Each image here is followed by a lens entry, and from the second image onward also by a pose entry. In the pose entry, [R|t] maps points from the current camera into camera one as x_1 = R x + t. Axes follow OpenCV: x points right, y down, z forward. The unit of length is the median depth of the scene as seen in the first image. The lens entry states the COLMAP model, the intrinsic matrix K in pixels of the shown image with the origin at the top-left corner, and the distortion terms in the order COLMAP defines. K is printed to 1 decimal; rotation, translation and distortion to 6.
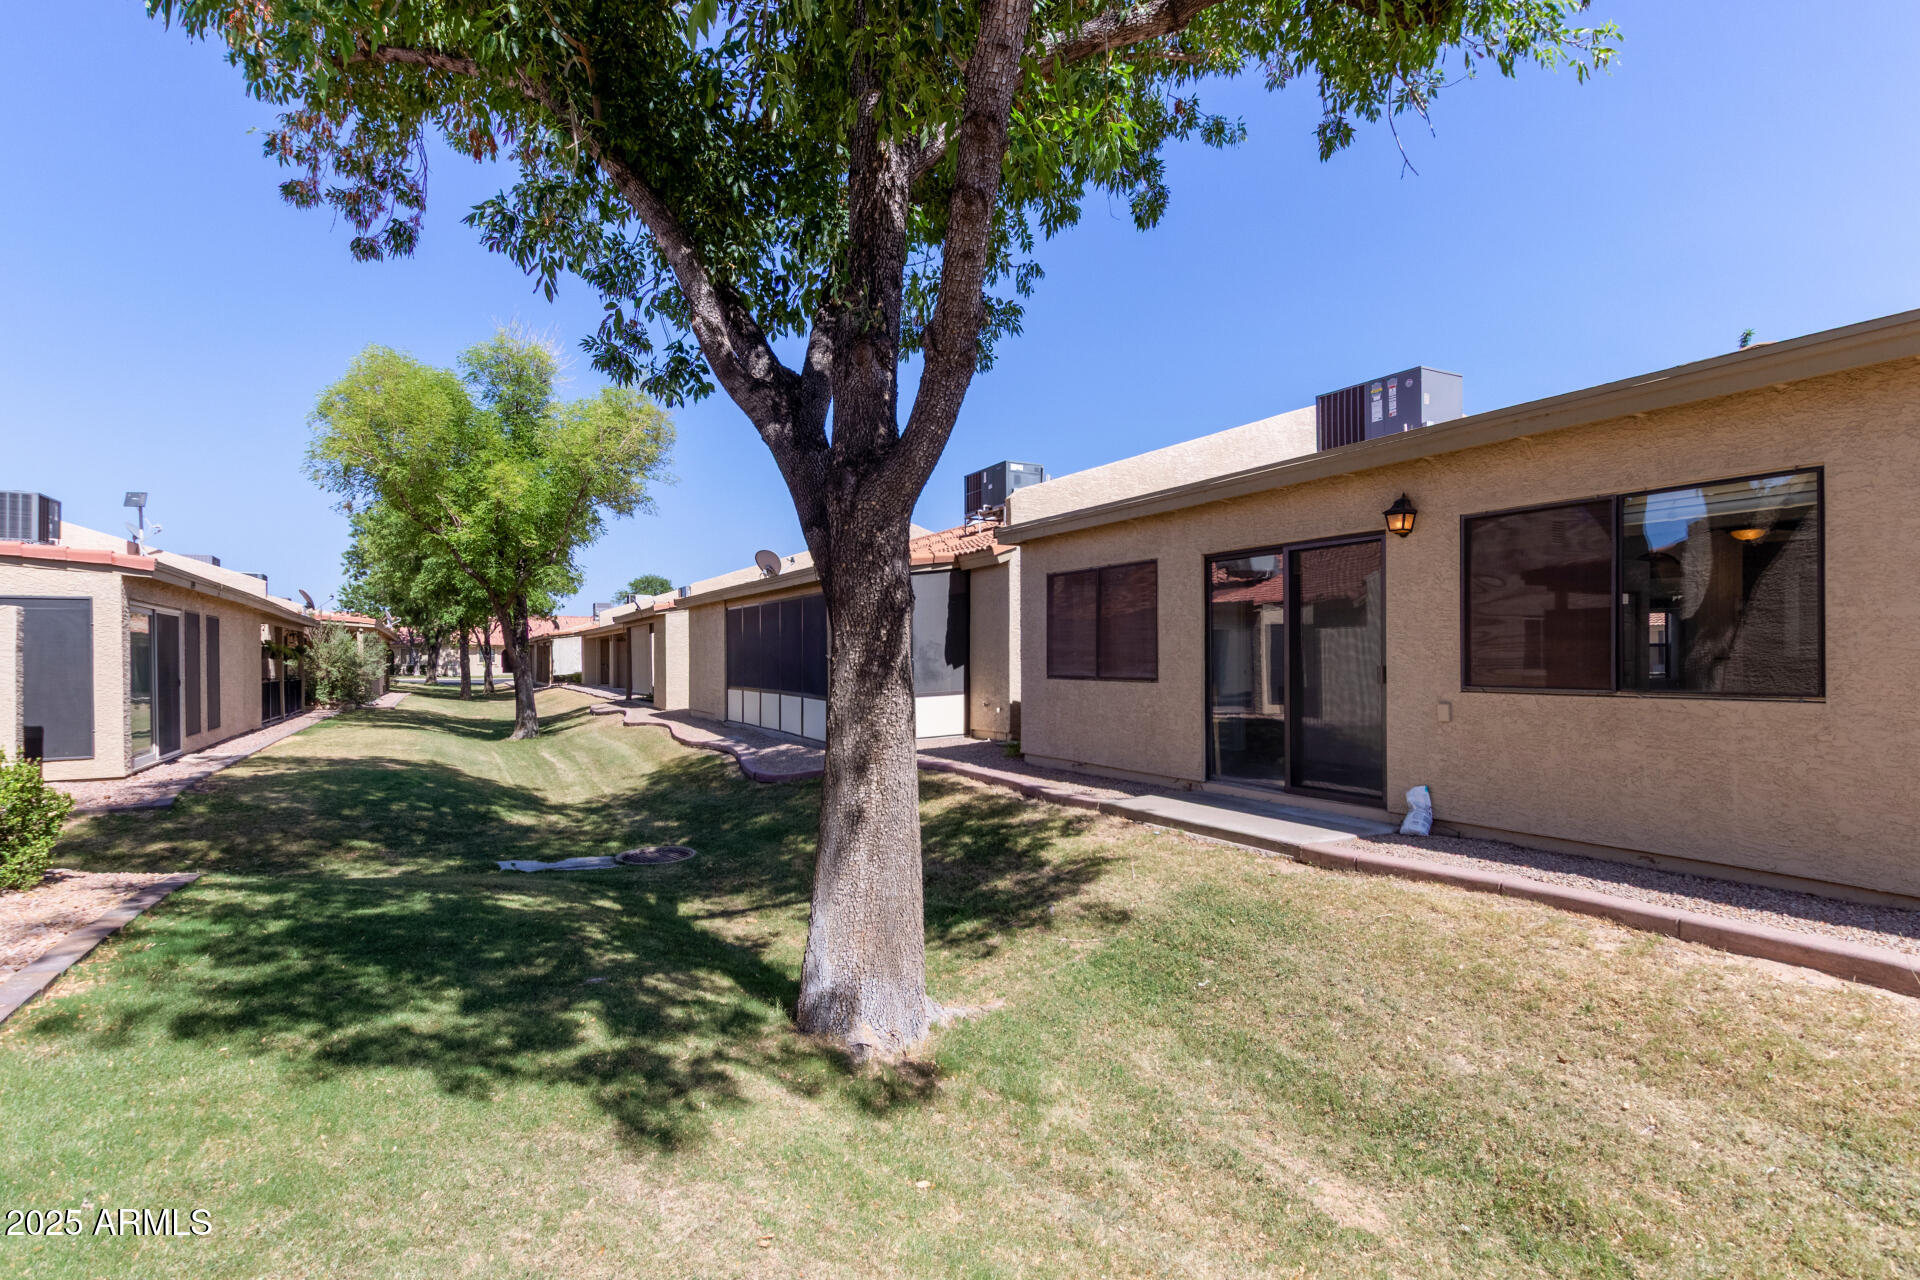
lens RADIAL K [[882.3, 0, 953.8], [0, 882.3, 653.2], [0, 0, 1]] dist [0.010005, -0.004745]
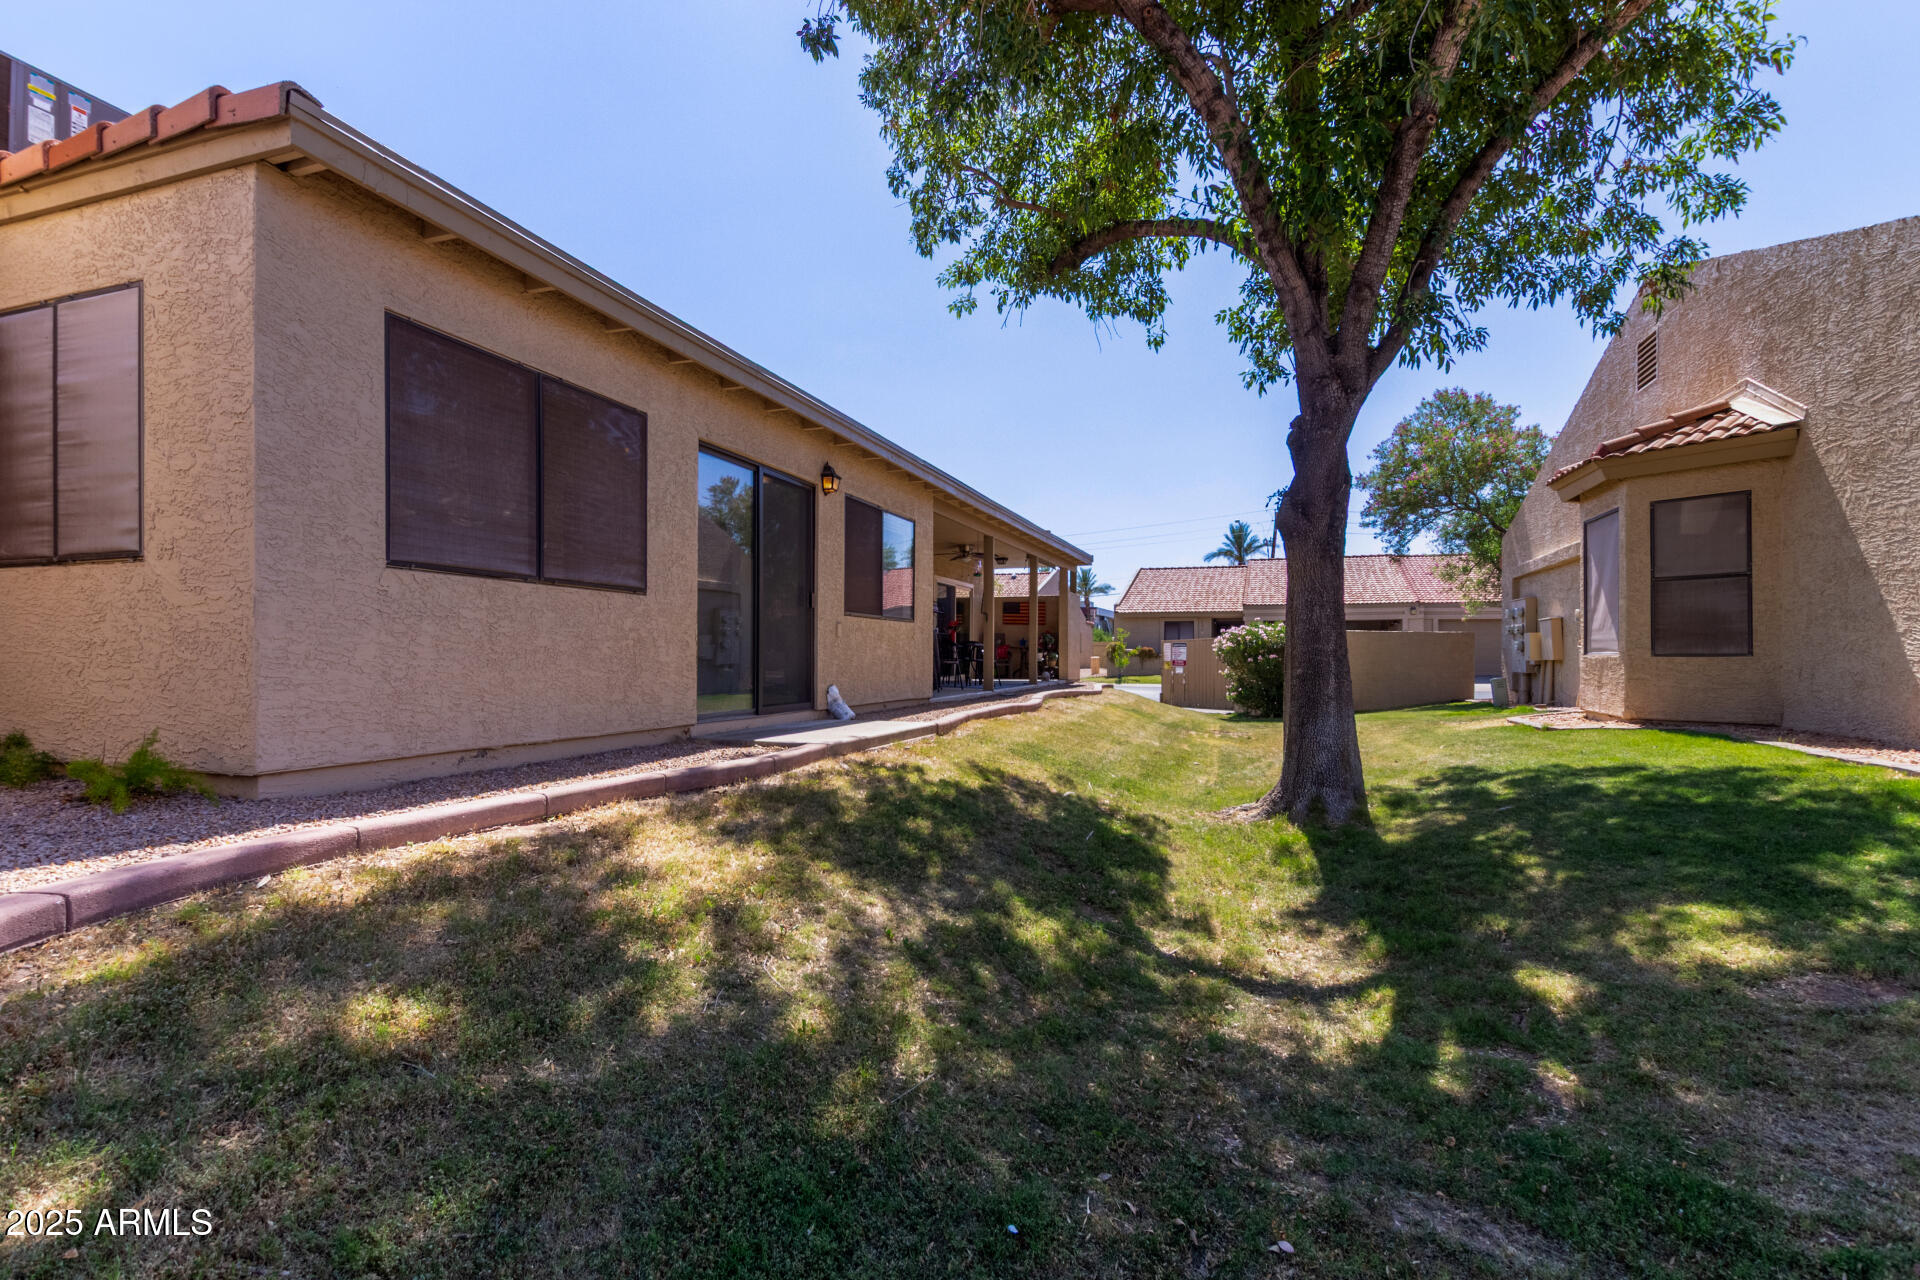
lens RADIAL K [[882.3, 0, 952.2], [0, 882.3, 651.4], [0, 0, 1]] dist [0.010005, -0.004745]
pose [[-0.651791, 0.005170, 0.758381, -0.440967], [-0.006755, 0.999898, -0.012622, 0.083775], [-0.758368, -0.013350, -0.651690, 1.261468]]
